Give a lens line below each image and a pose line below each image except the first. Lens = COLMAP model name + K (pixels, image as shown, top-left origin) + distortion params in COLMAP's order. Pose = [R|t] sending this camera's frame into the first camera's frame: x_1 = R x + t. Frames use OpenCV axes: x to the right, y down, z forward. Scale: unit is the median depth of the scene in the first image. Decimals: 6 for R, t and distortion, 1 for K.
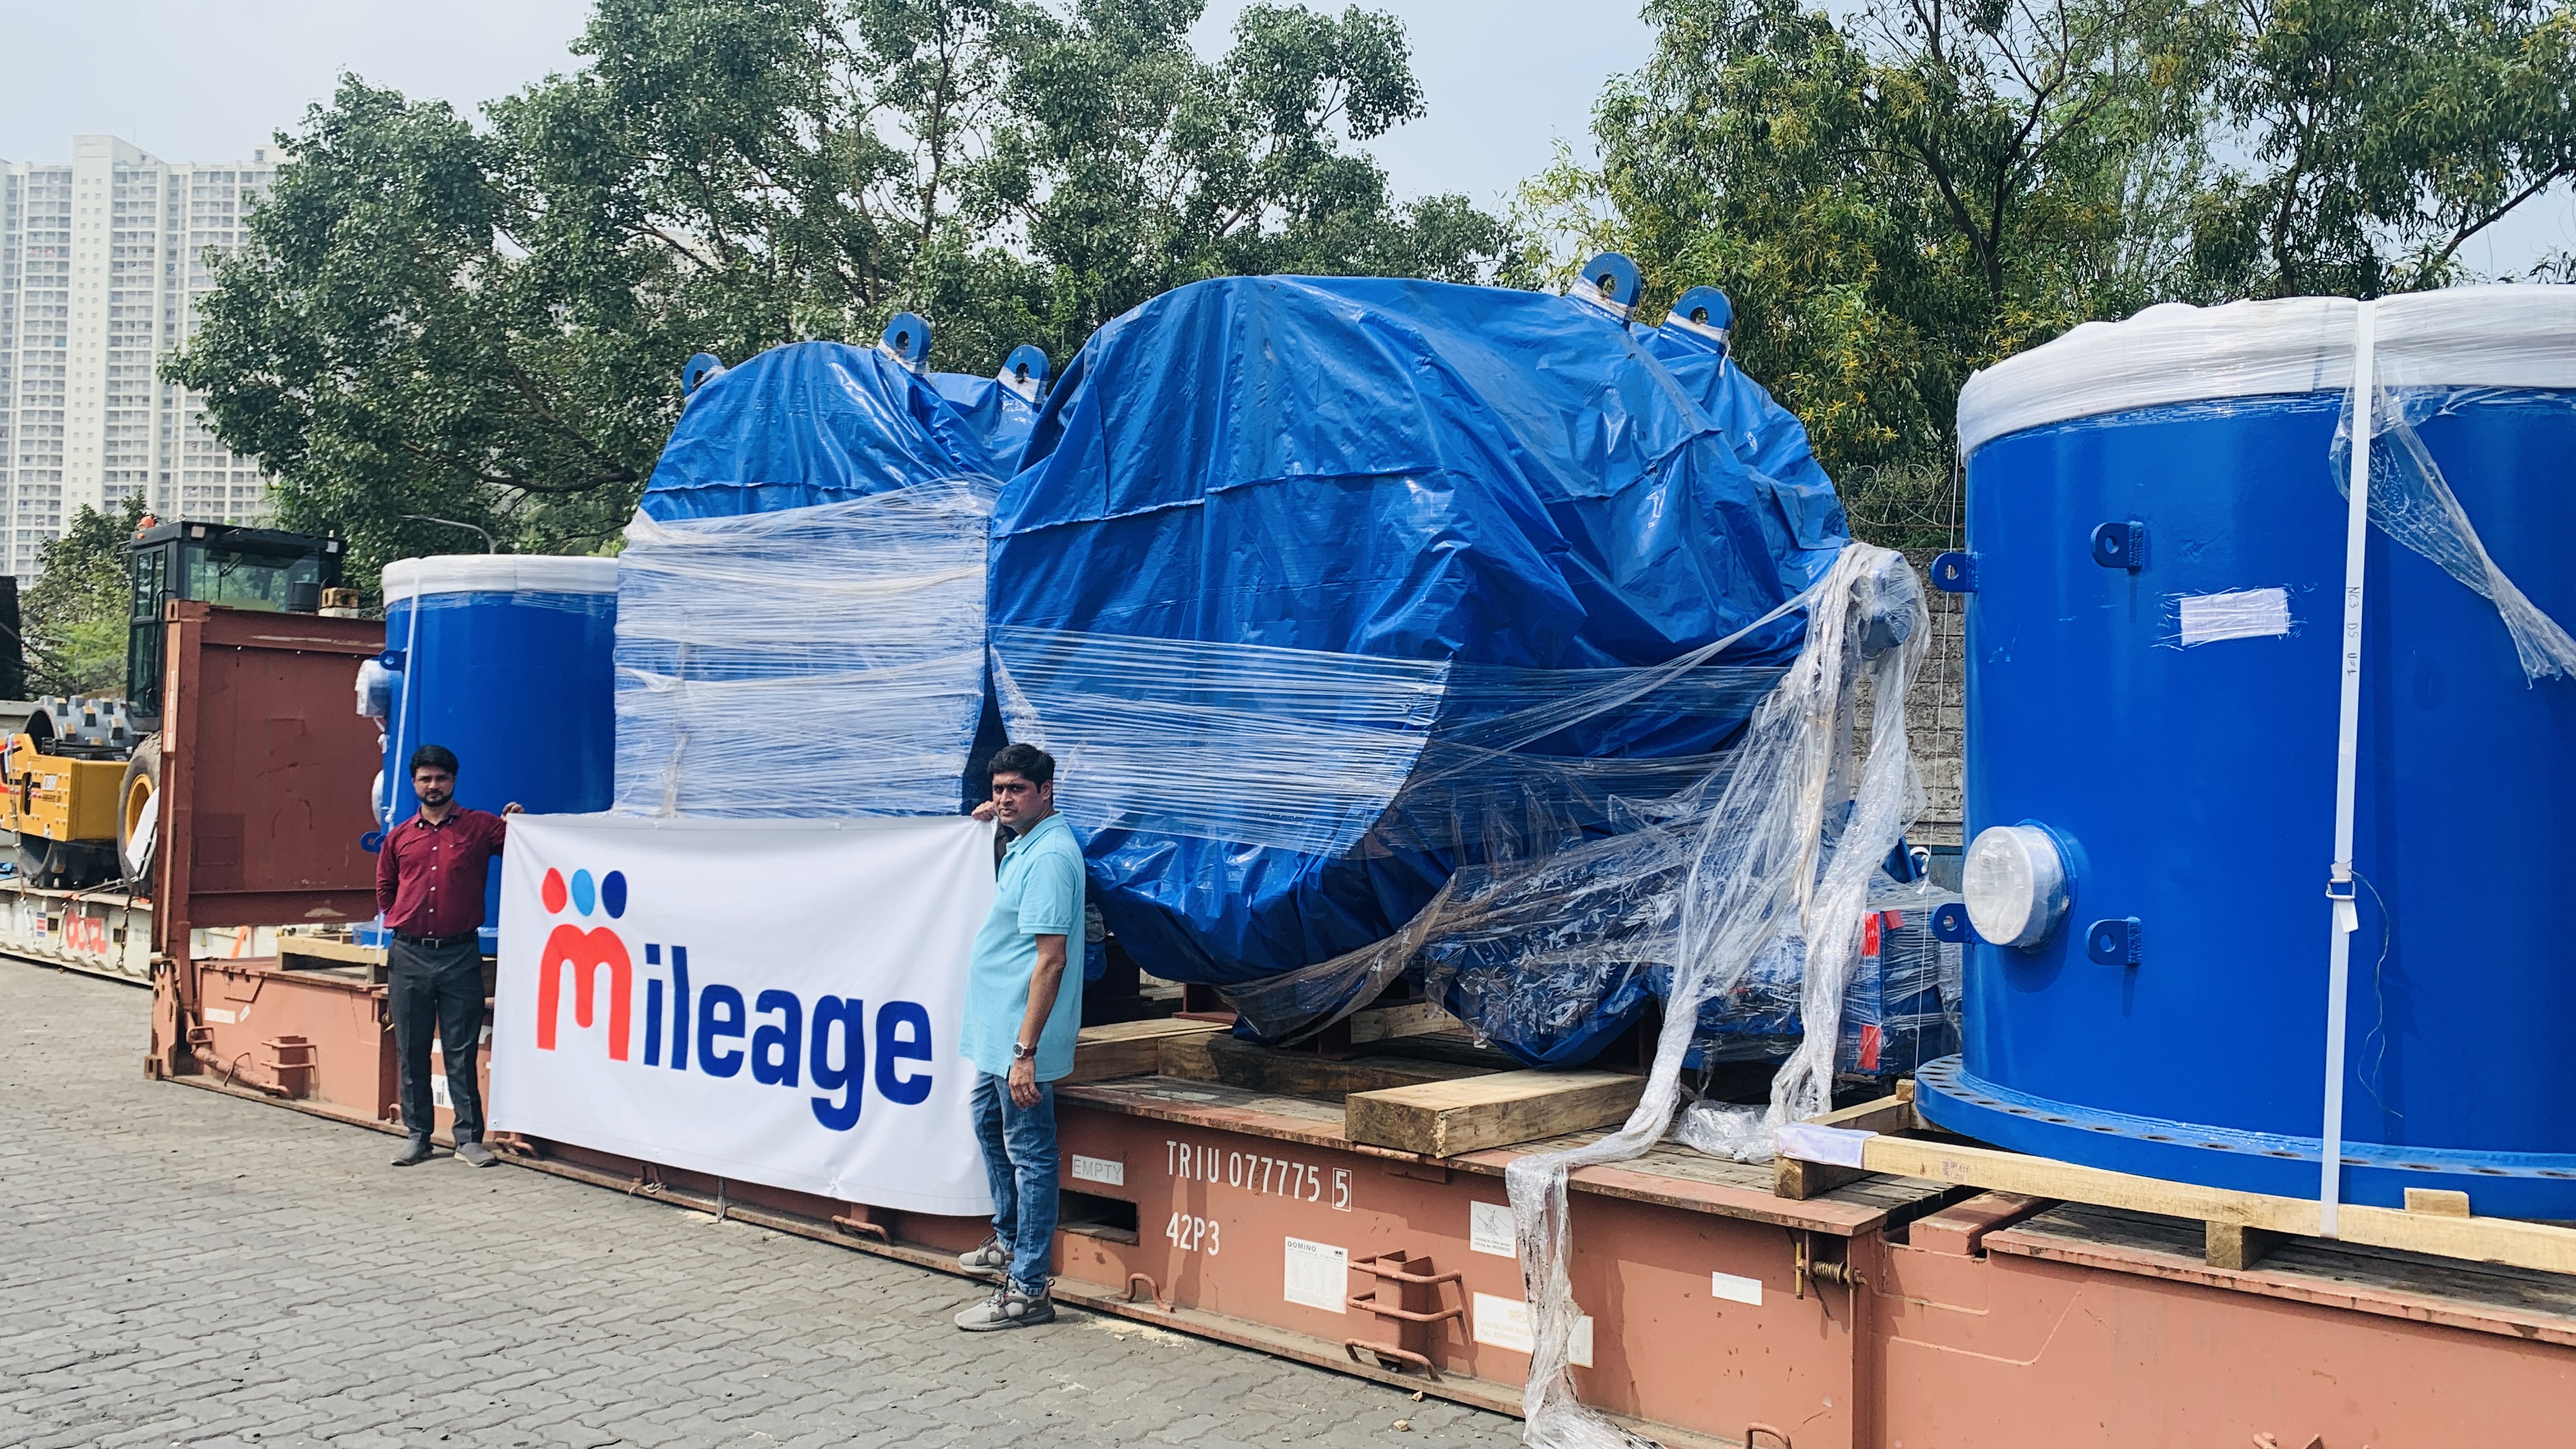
lens RADIAL K [[1901.4, 0, 1311.3], [0, 1901.4, 706.2], [0, 0, 1]] dist [0.031286, -0.037937]
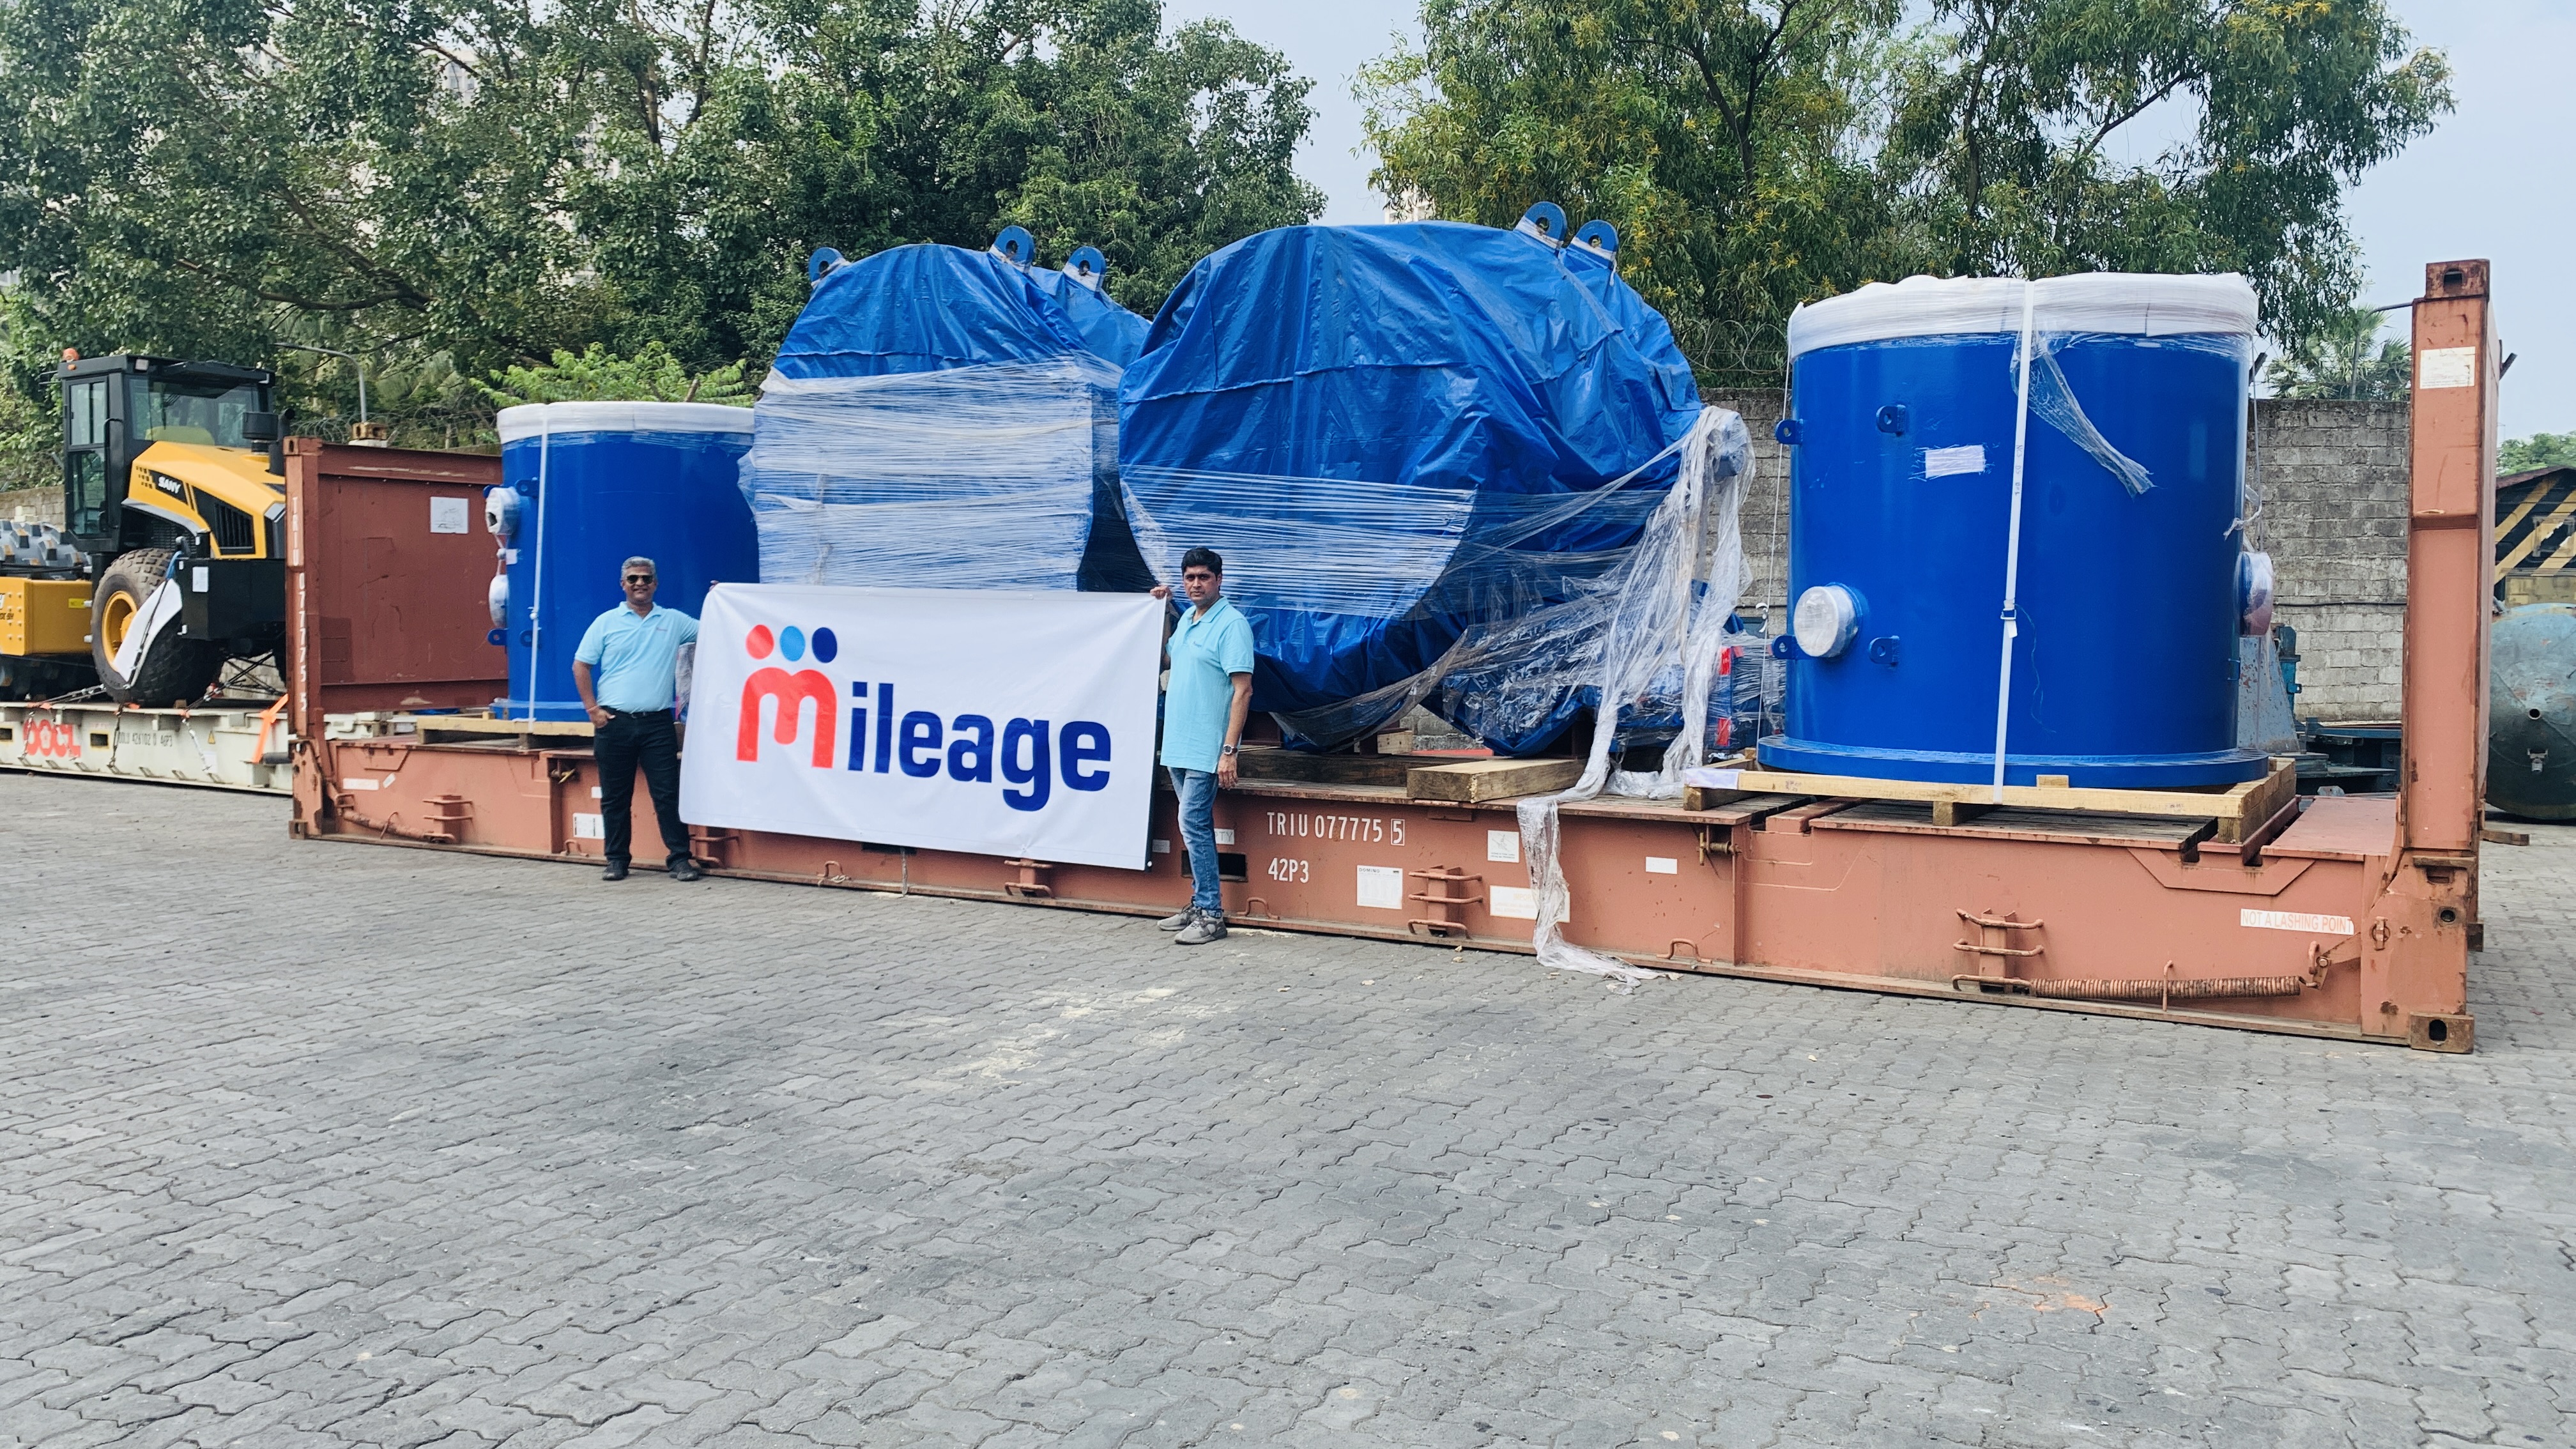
lens RADIAL K [[1901.4, 0, 1310.3], [0, 1901.4, 707.3], [0, 0, 1]] dist [0.031286, -0.037937]
pose [[0.988969, -0.024728, 0.146044, -0.213432], [0.010016, 0.994874, 0.100623, -0.003181], [-0.147783, -0.098050, 0.984148, -0.386103]]
